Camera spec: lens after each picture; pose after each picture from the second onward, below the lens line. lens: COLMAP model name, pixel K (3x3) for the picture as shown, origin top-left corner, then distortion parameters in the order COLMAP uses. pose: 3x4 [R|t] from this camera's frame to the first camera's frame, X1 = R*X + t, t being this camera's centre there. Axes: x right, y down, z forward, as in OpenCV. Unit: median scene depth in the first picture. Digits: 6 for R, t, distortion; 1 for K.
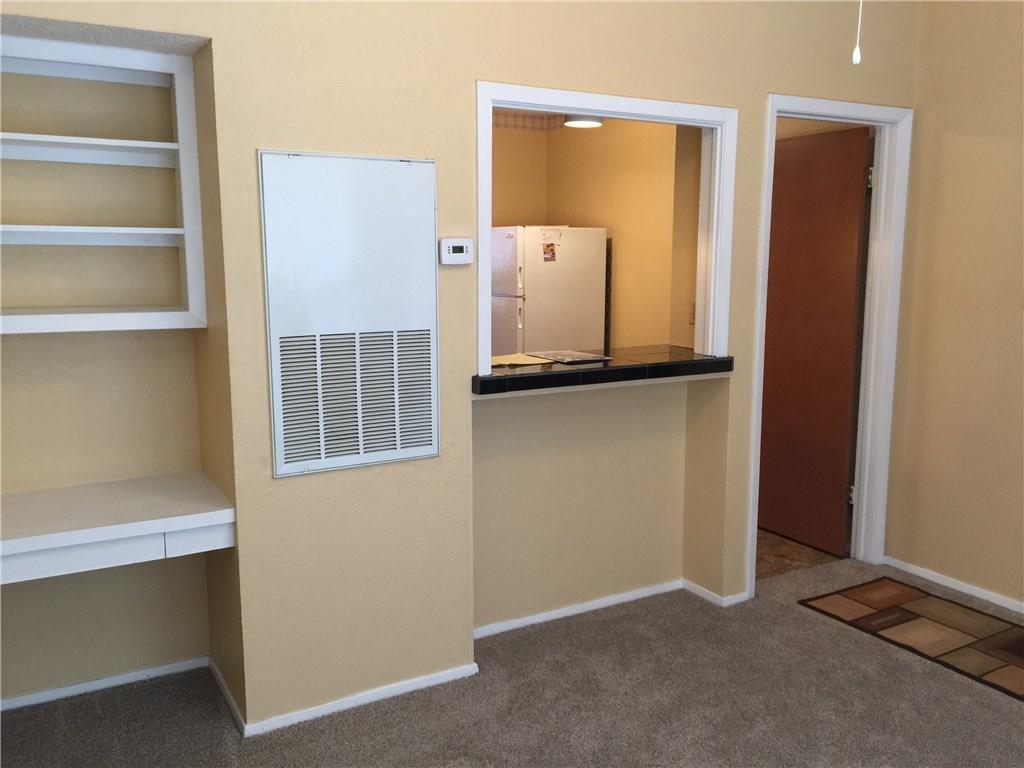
lens RADIAL K [[882.8, 0, 528.1], [0, 882.8, 383.1], [0, 0, 1]] dist [0.064086, -0.100586]
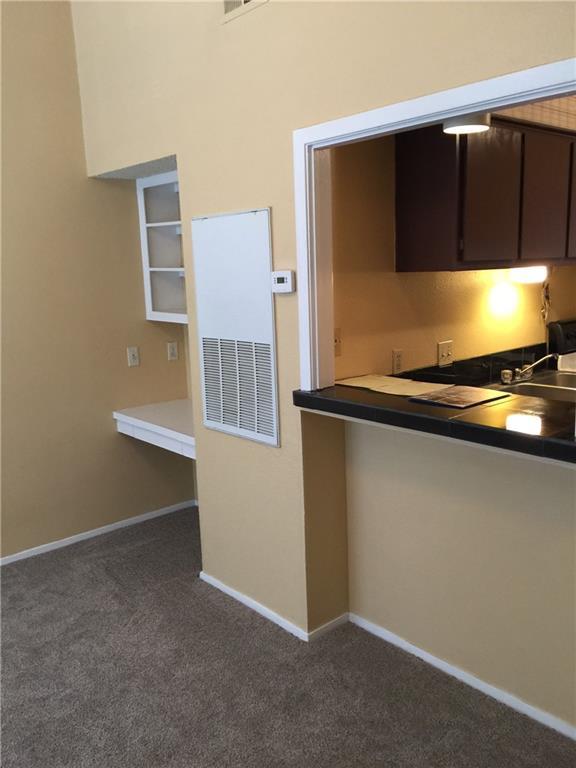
lens RADIAL K [[662.1, 0, 288.6], [0, 662.1, 384.4], [0, 0, 1]] dist [0.064086, -0.100586]
pose [[0.158779, 0.160054, -0.974255, 0.730541], [-0.115649, 0.982995, 0.142642, -0.127408], [0.980518, 0.090023, 0.174589, 0.783891]]
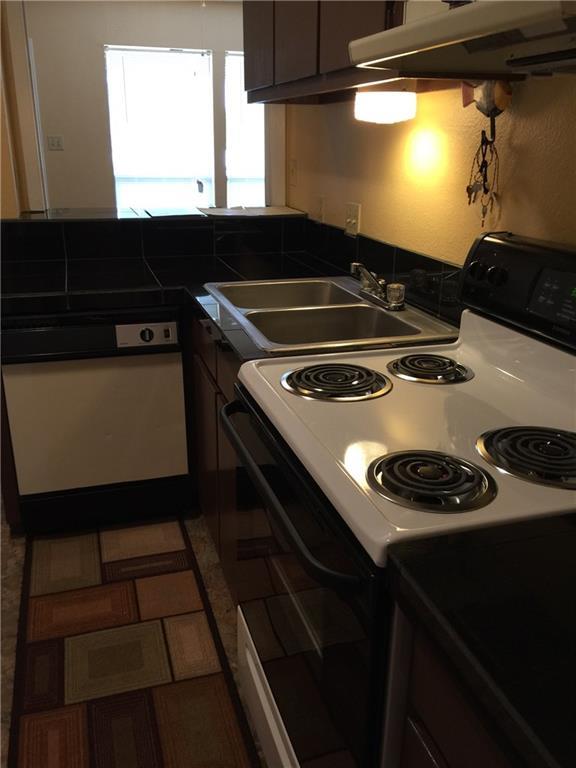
lens RADIAL K [[662.1, 0, 289.1], [0, 662.1, 382.4], [0, 0, 1]] dist [0.064086, -0.100586]
pose [[-0.972449, -0.096451, 0.212229, -0.369691], [0.018247, 0.876108, 0.481769, -0.270504], [-0.232402, 0.472368, -0.850210, 1.987155]]
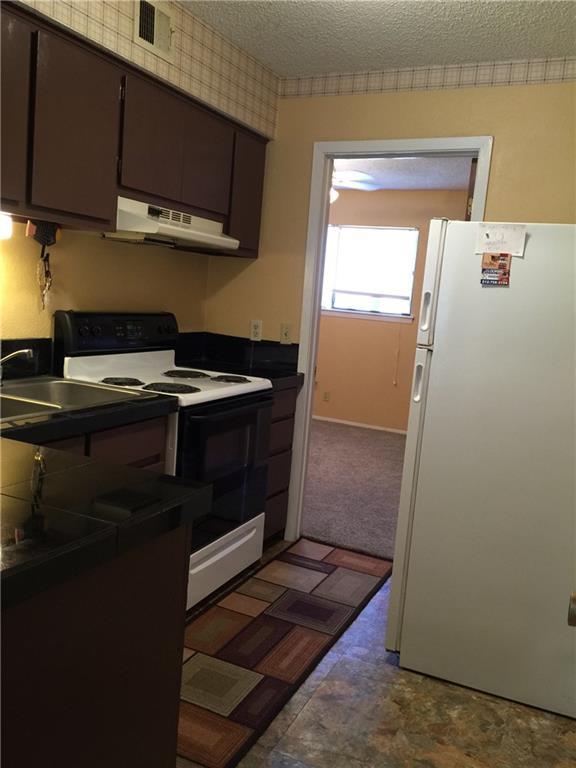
lens RADIAL K [[662.1, 0, 285.4], [0, 662.1, 381.2], [0, 0, 1]] dist [0.064086, -0.100586]
pose [[0.543264, 0.152680, -0.825562, 0.510690], [-0.213429, 0.976136, 0.040079, -0.128727], [0.811980, 0.154425, 0.562886, 1.207018]]
